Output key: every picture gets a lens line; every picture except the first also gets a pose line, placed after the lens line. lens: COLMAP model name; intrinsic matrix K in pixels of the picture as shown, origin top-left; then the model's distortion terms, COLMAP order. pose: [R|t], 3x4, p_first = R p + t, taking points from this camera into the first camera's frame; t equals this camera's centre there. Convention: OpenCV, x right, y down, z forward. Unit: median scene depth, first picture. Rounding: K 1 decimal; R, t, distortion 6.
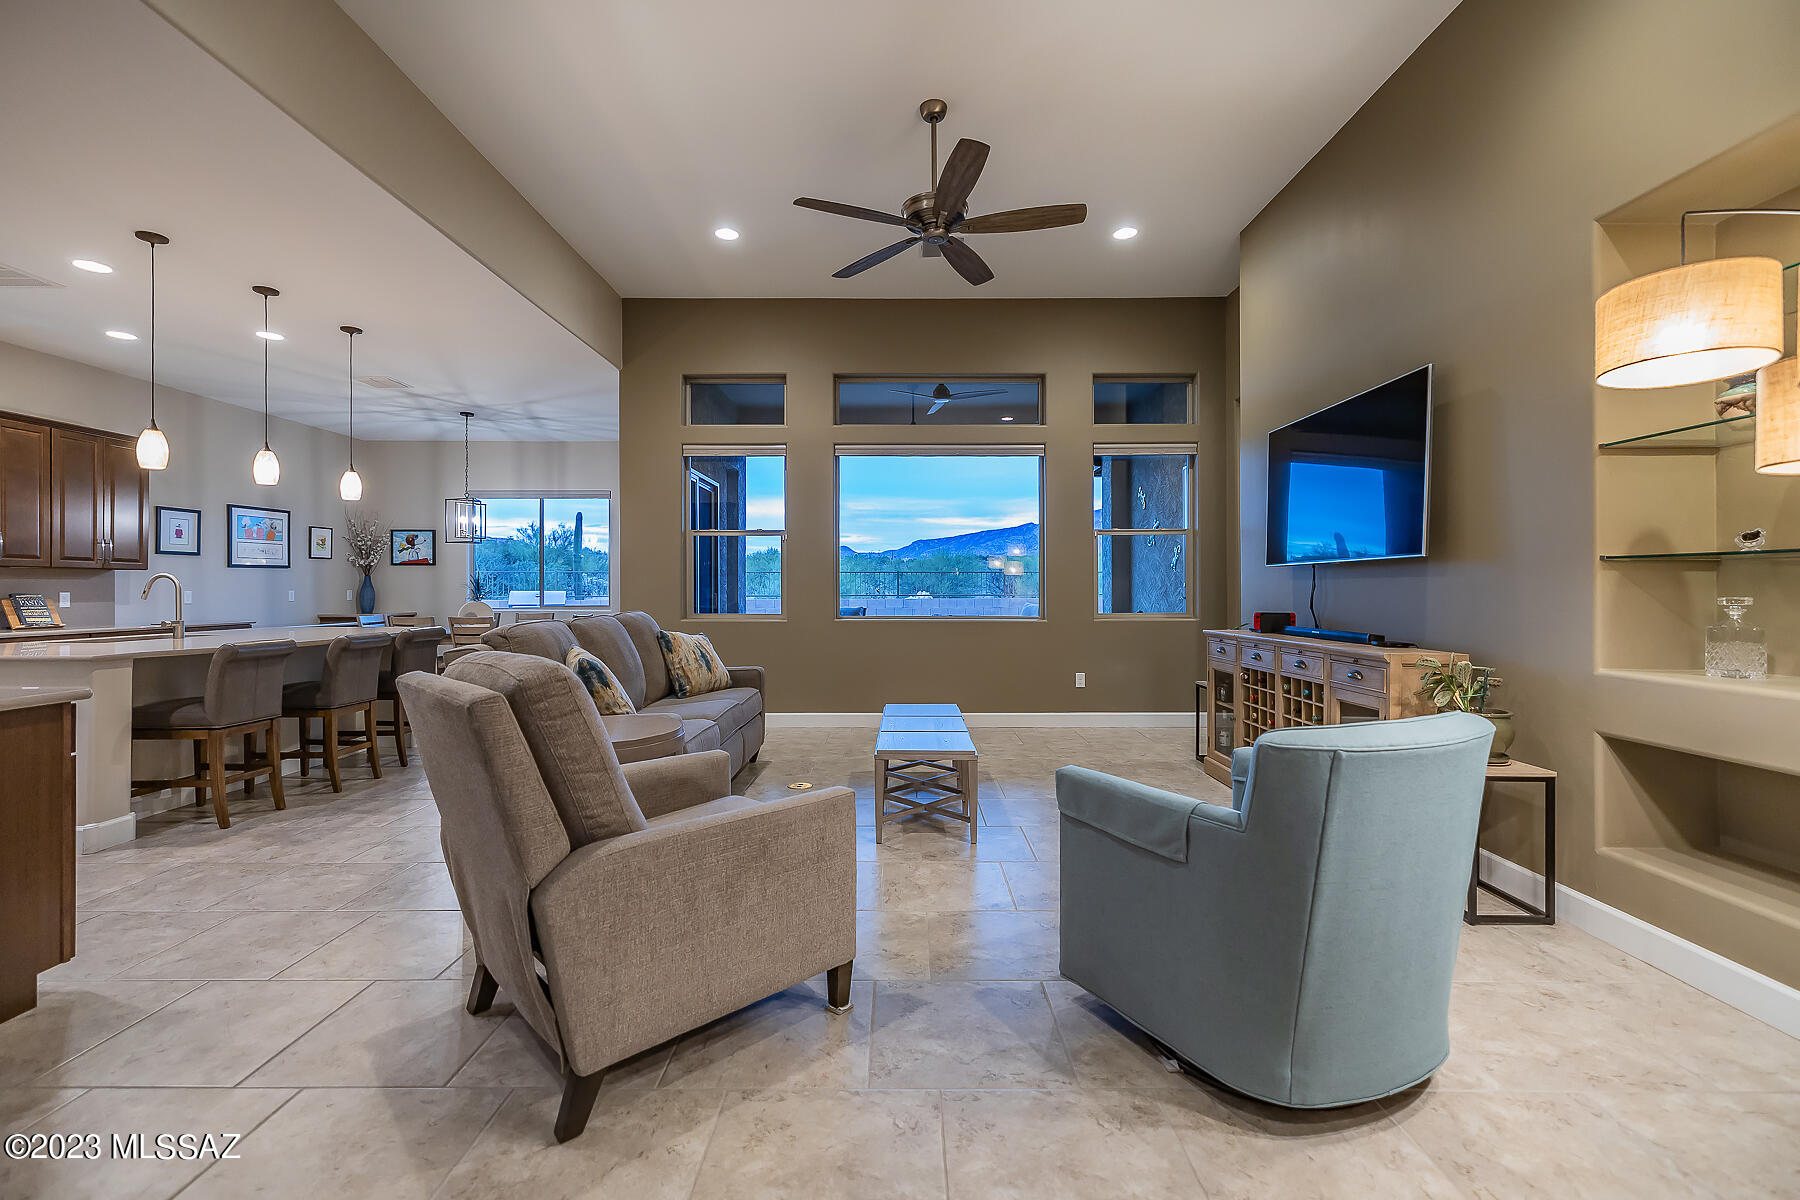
lens RADIAL K [[765.3, 0, 875.3], [0, 765.3, 578.9], [0, 0, 1]] dist [-0.000539, 0.000355]
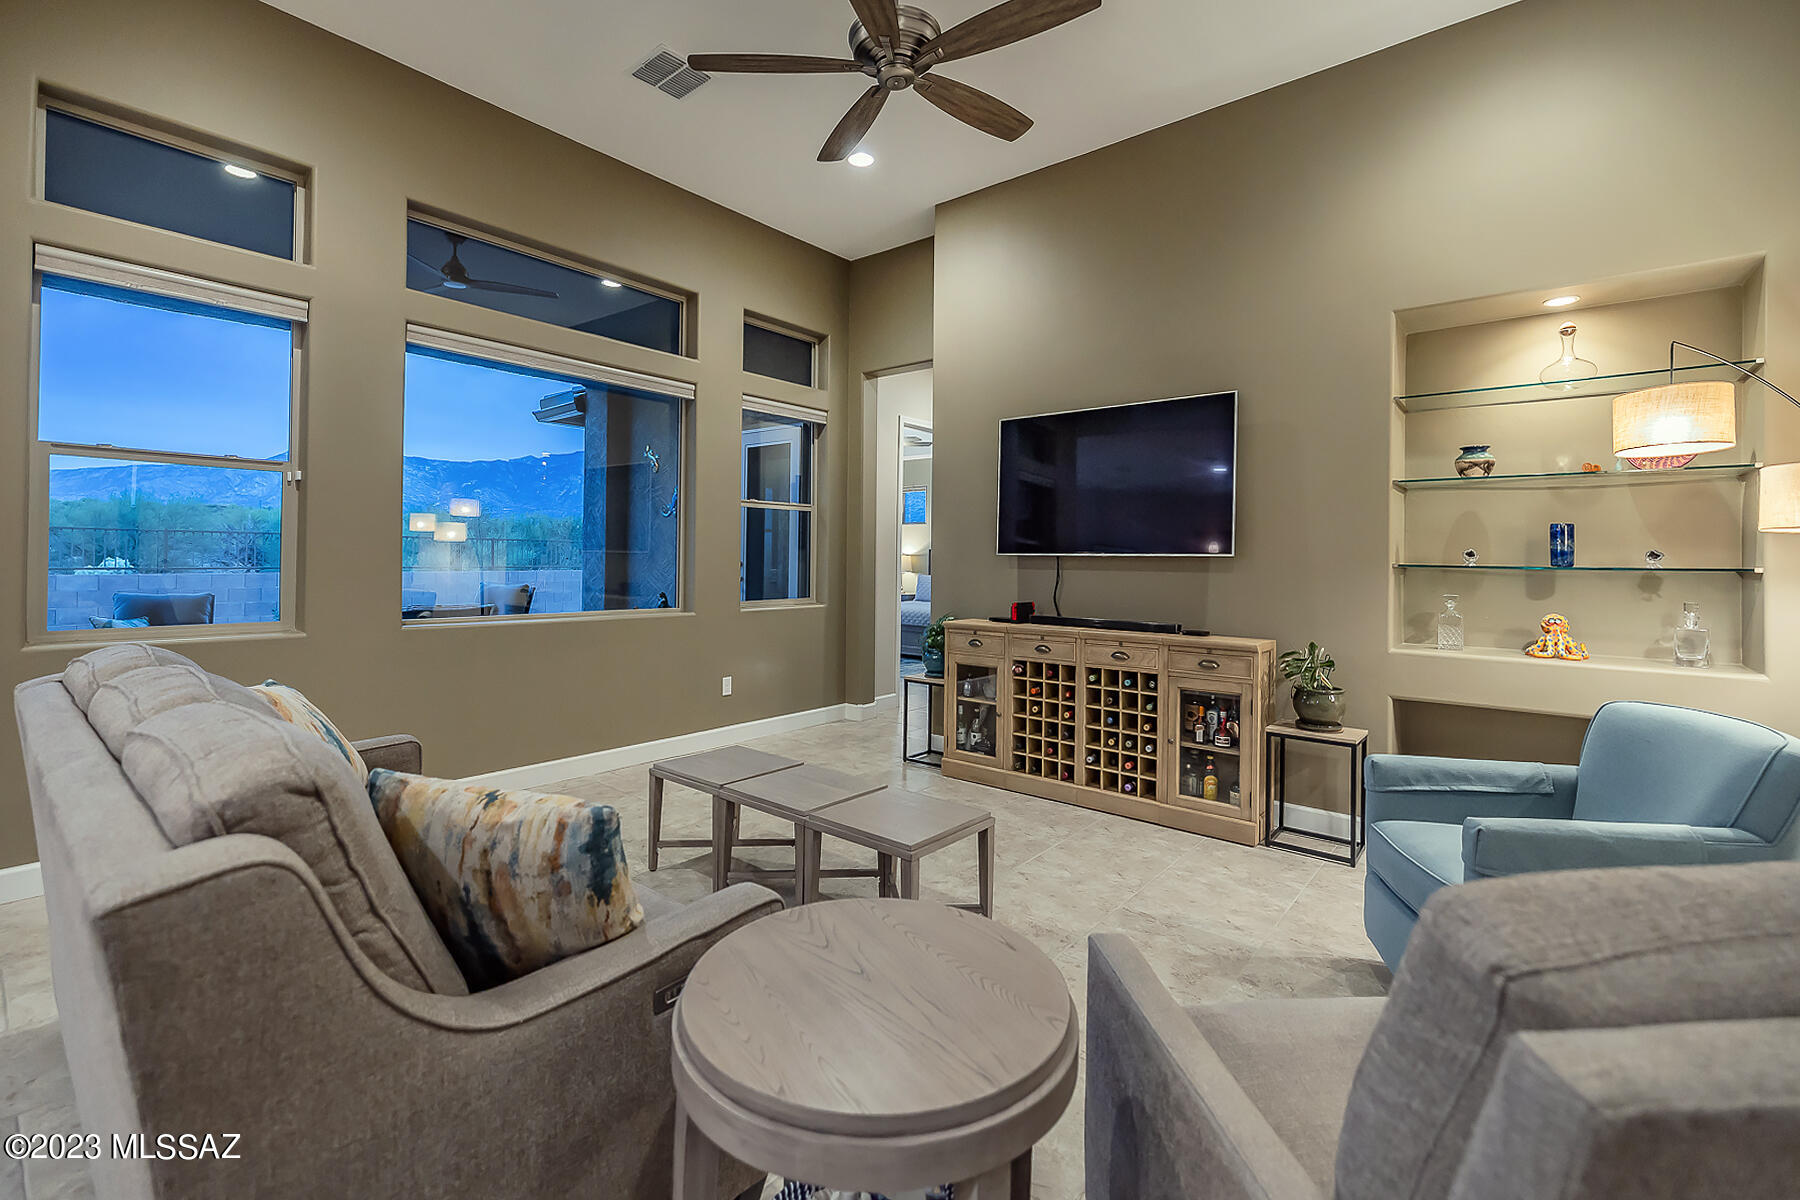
lens RADIAL K [[814.8, 0, 905.3], [0, 814.8, 555.2], [0, 0, 1]] dist [-0.000637, -0.000448]
pose [[0.620864, 0.010129, 0.783853, -0.279187], [-0.023735, 0.999701, 0.005882, -0.014013], [-0.783559, -0.022257, 0.620919, 0.313011]]
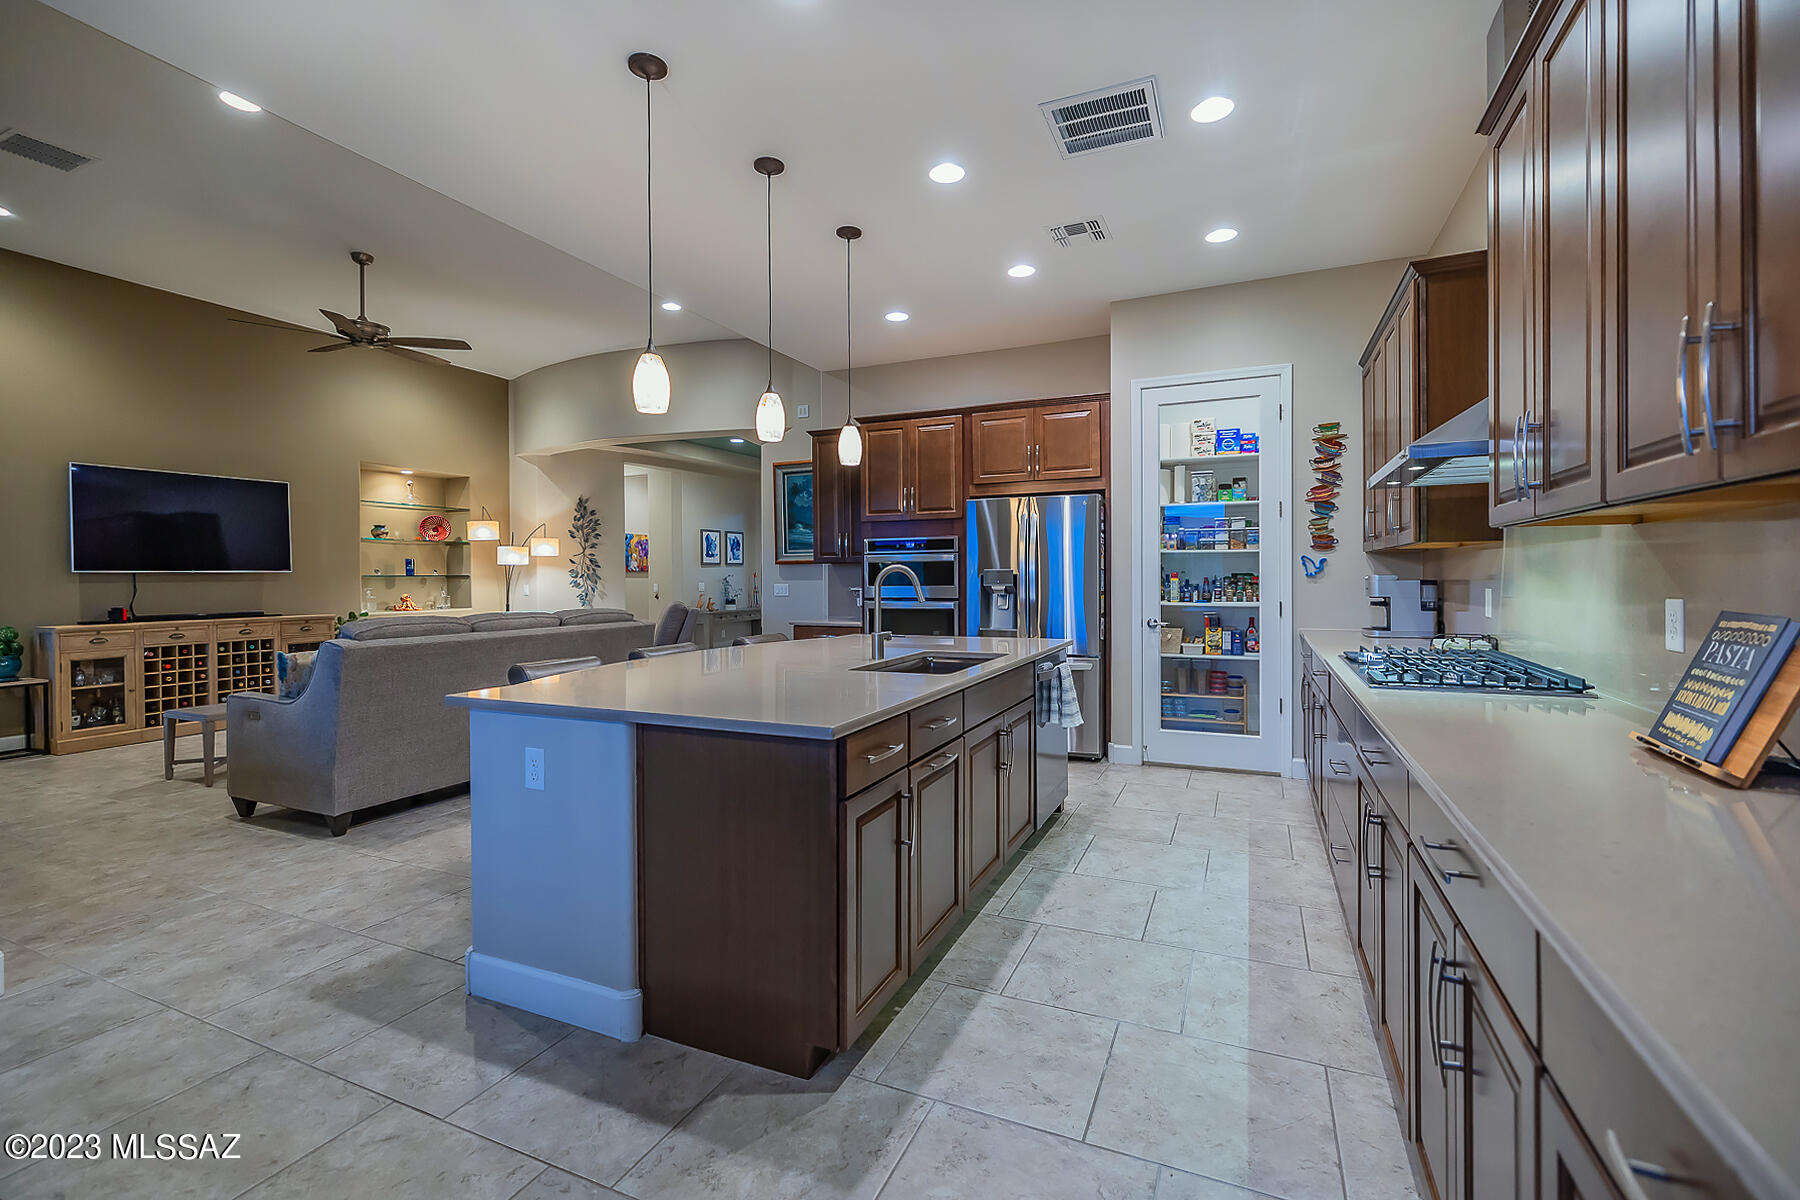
lens RADIAL K [[765.3, 0, 918.8], [0, 765.3, 573.0], [0, 0, 1]] dist [-0.000539, 0.000355]
pose [[-0.926802, 0.010215, 0.375412, -0.855375], [0.002483, 0.999775, -0.021073, 0.010402], [-0.375543, -0.018599, -0.926618, 1.158543]]
